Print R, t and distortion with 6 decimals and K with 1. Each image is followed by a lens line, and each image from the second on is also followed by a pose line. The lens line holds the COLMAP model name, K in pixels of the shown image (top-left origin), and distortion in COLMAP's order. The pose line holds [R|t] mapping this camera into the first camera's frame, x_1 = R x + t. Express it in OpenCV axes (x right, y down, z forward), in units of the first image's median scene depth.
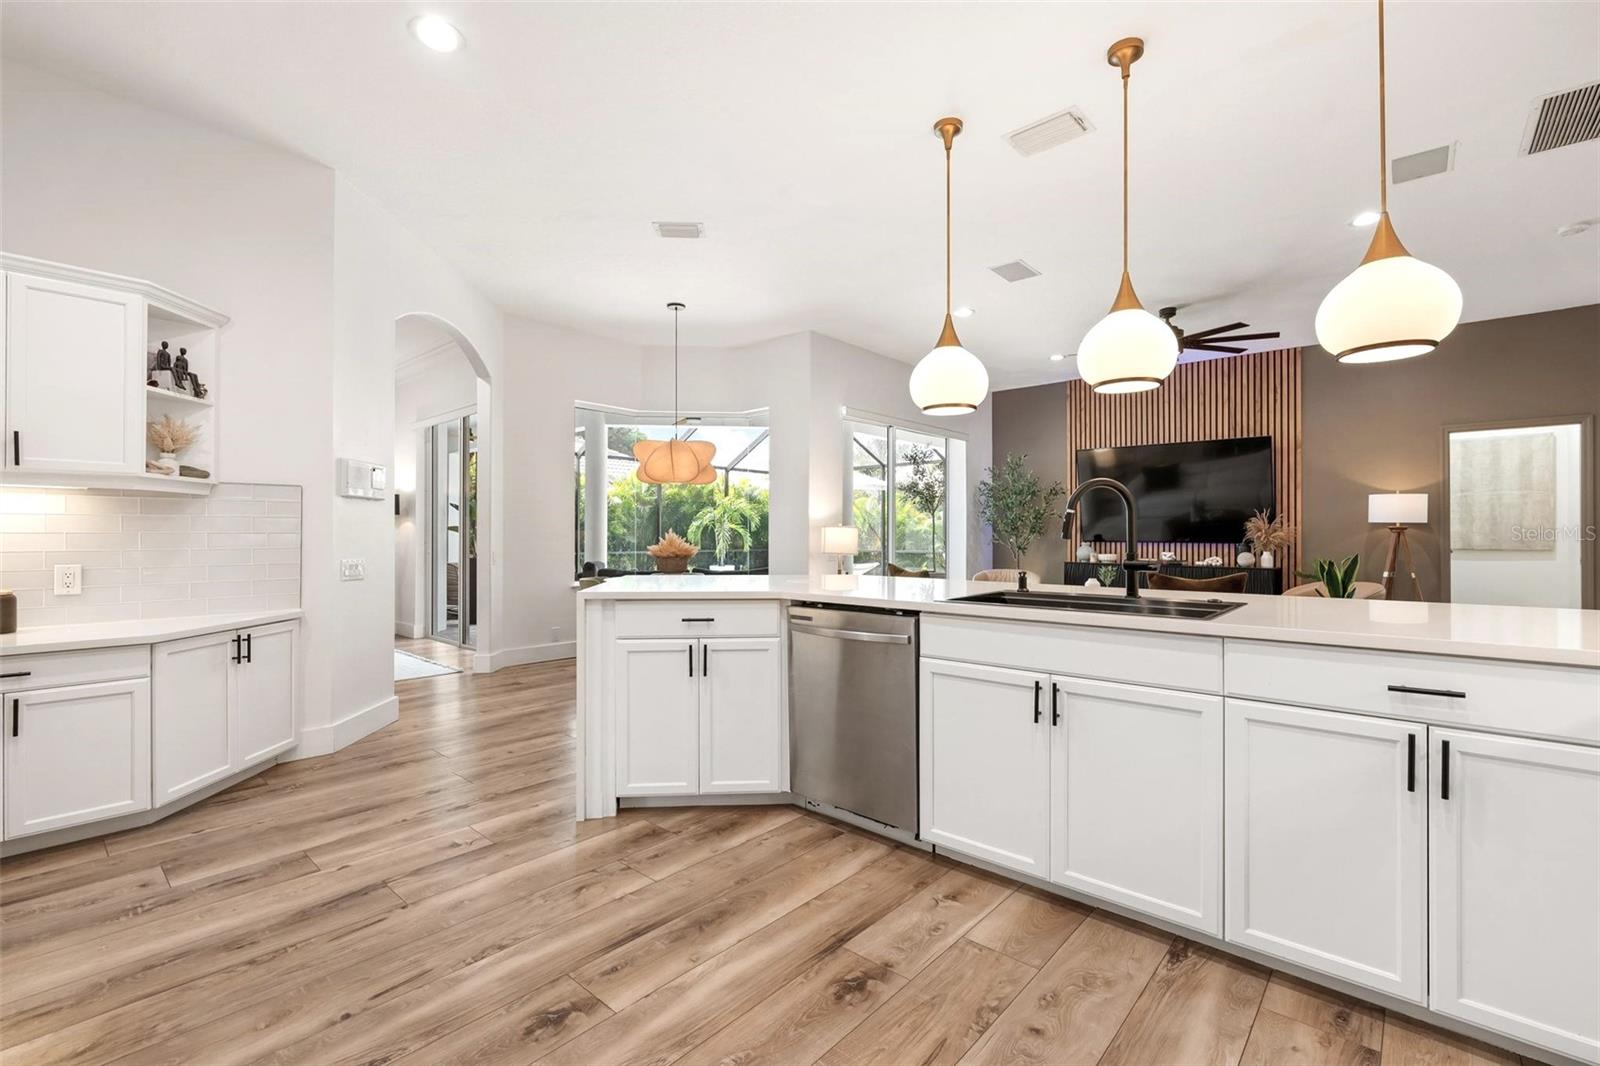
lens RADIAL K [[698.1, 0, 820.4], [0, 698.1, 537.4], [0, 0, 1]] dist [0.000611, -0.000366]
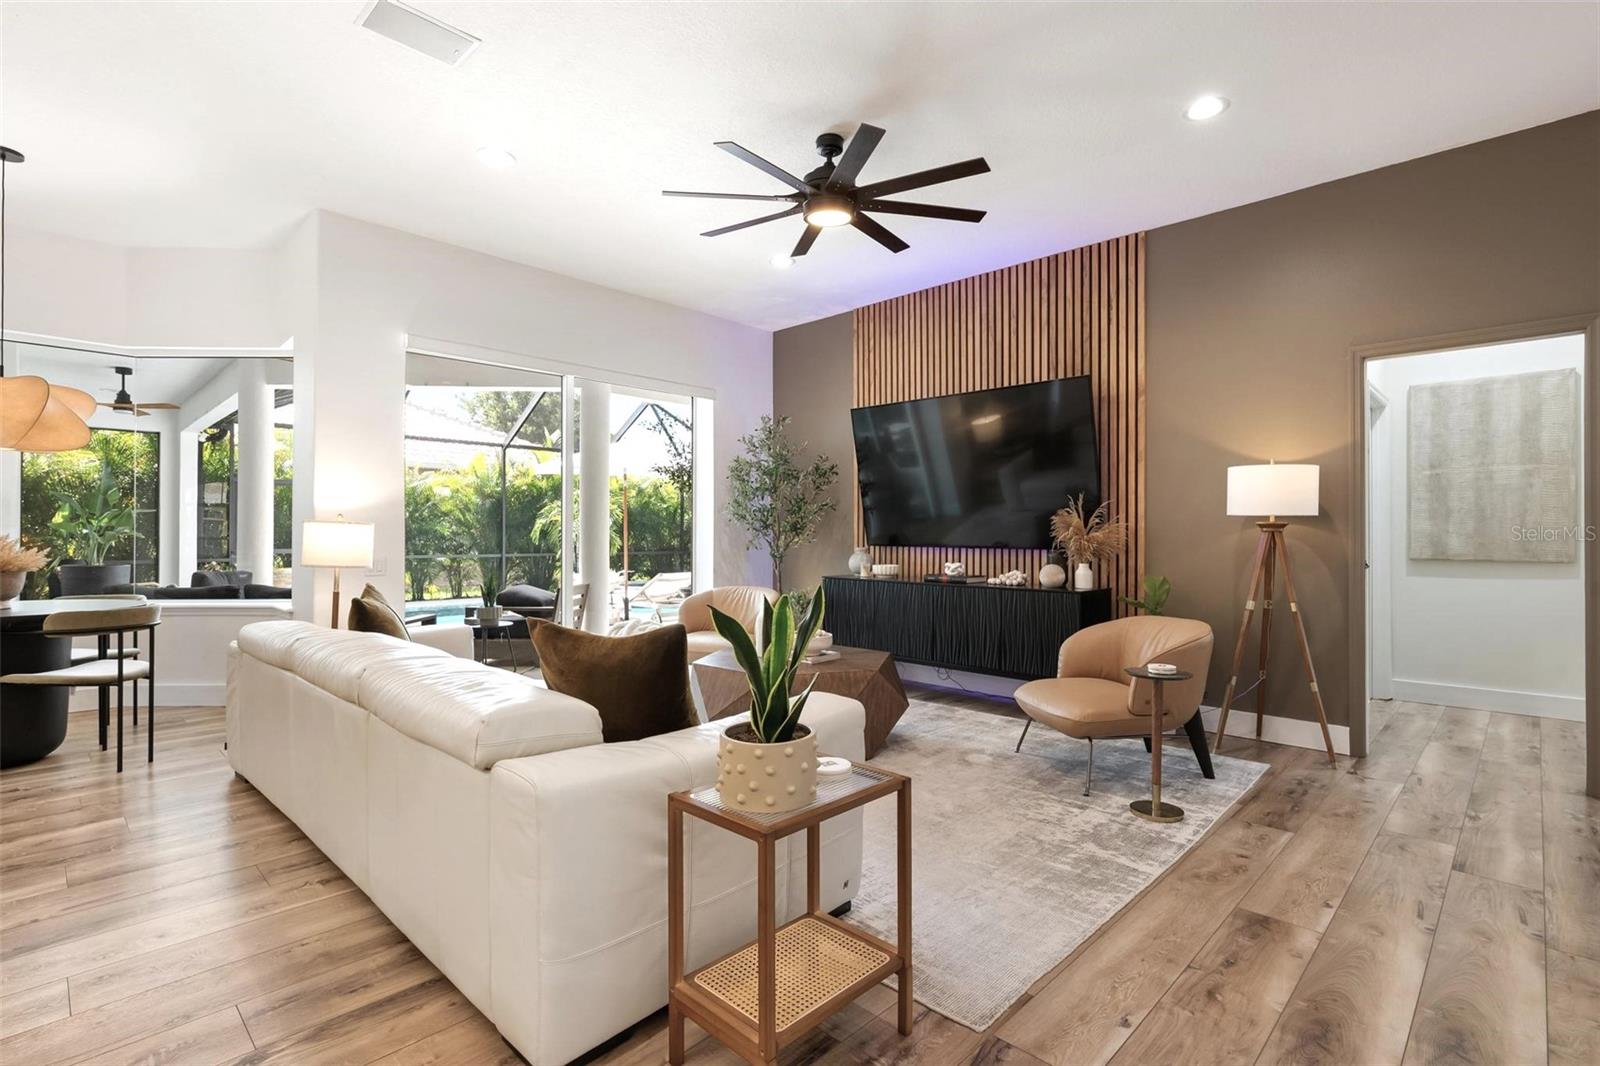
lens RADIAL K [[762.9, 0, 815.5], [0, 762.9, 538.1], [0, 0, 1]] dist [-0.010184, 0.000447]
pose [[0.998586, 0.001745, -0.053123, 1.082394], [-0.001770, 0.999998, -0.000426, -0.002717], [0.053123, 0.000519, 0.998588, 0.785291]]
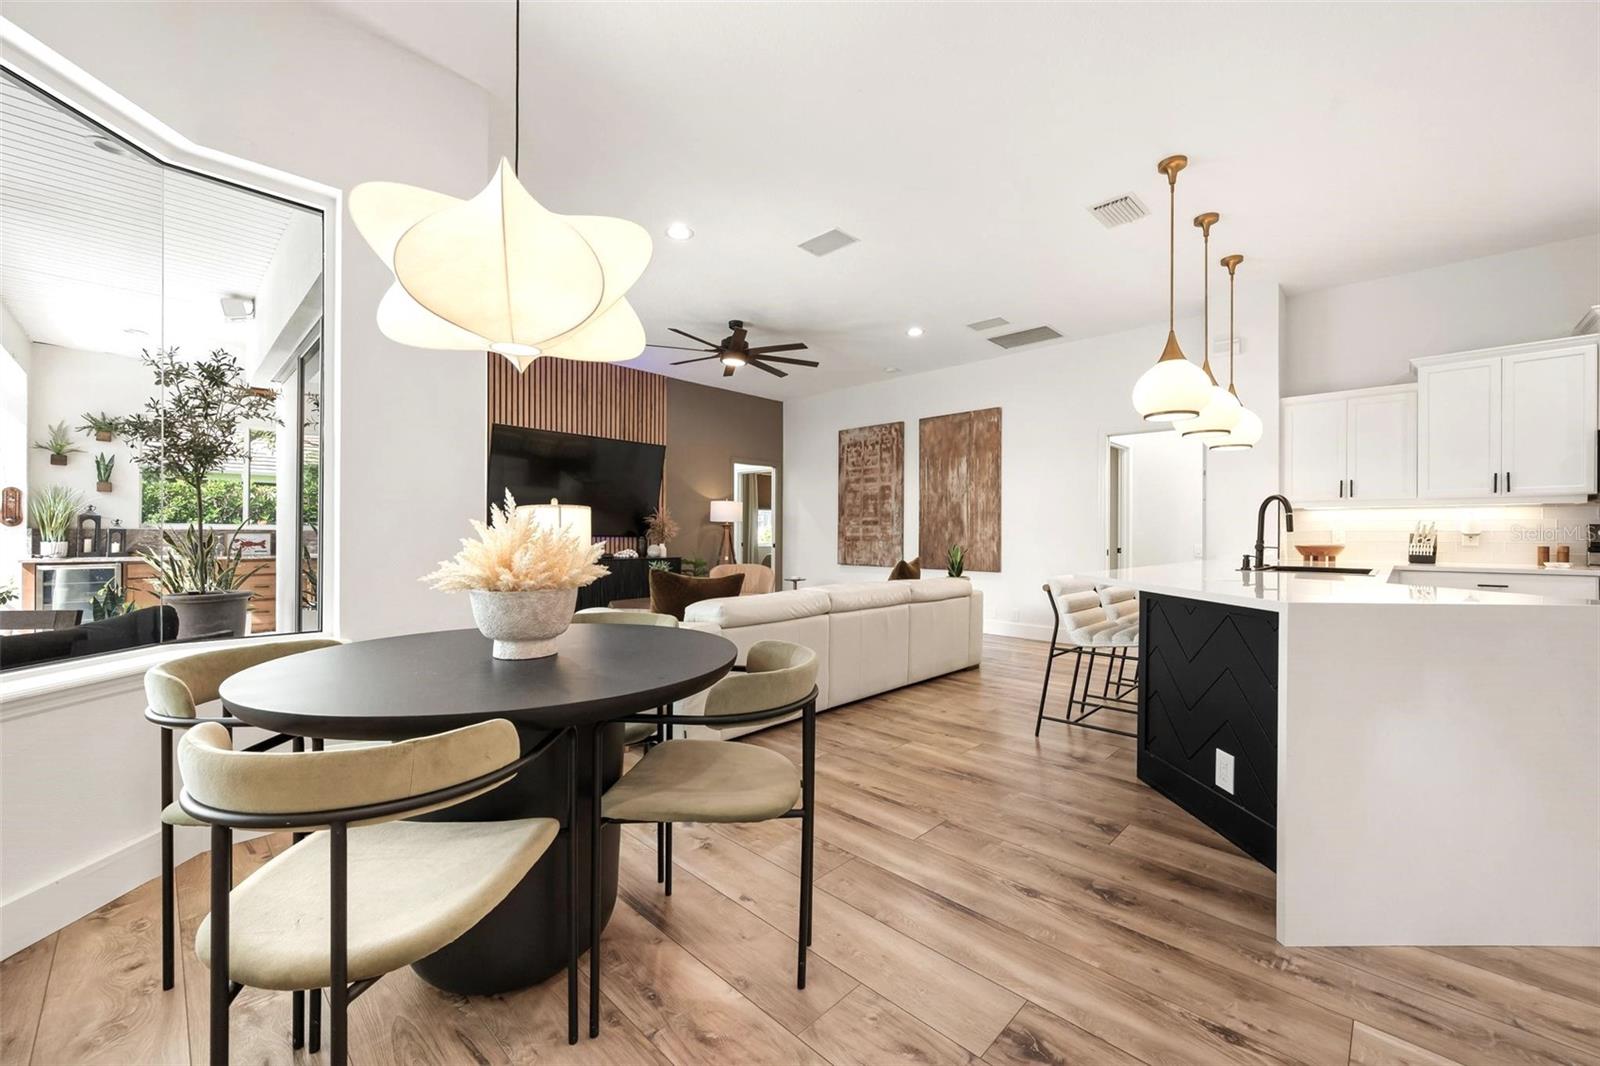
lens RADIAL K [[621.9, 0, 802.3], [0, 621.9, 536.4], [0, 0, 1]] dist [0.003050, -0.000282]
pose [[0.069359, -0.001483, 0.997591, -0.966391], [-0.004081, 0.999990, 0.001770, 0.013582], [-0.997583, -0.004194, 0.069353, 1.702297]]
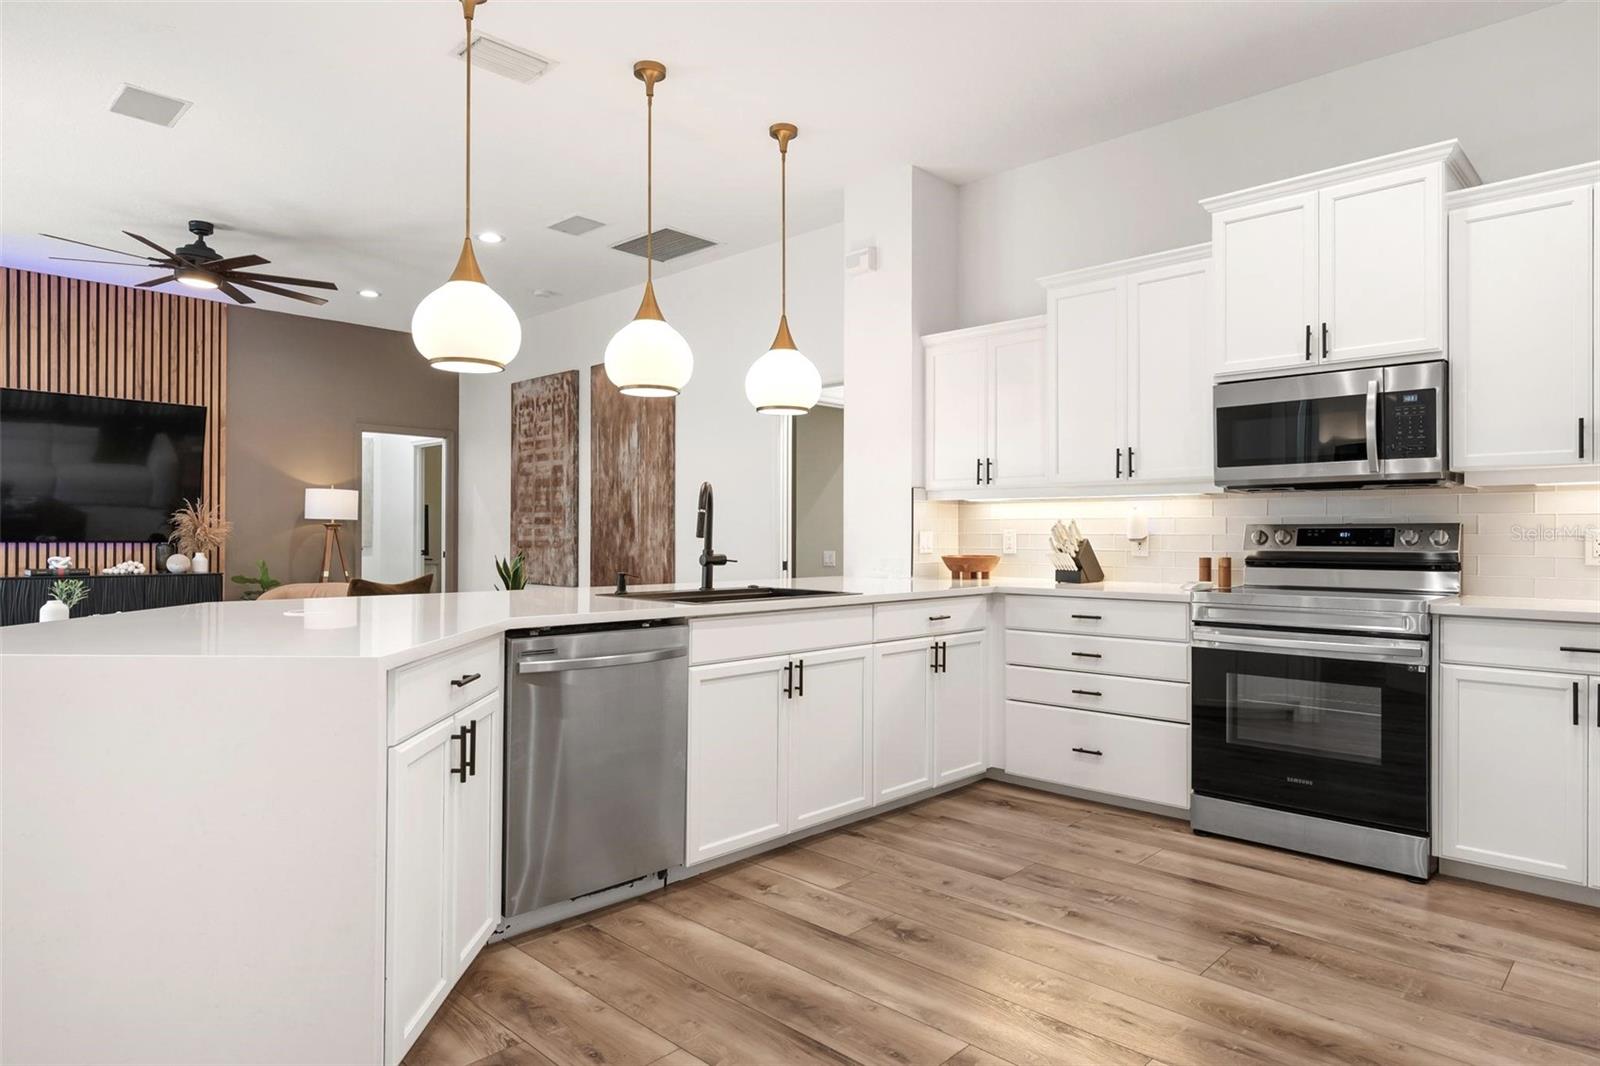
lens RADIAL K [[915.8, 0, 789.5], [0, 915.8, 534.4], [0, 0, 1]] dist [0.005719, -0.001385]
pose [[0.068363, 0.001403, 0.997660, -0.863809], [-0.002148, 0.999997, -0.001259, -0.000805], [-0.997658, -0.002057, 0.068365, 0.651516]]
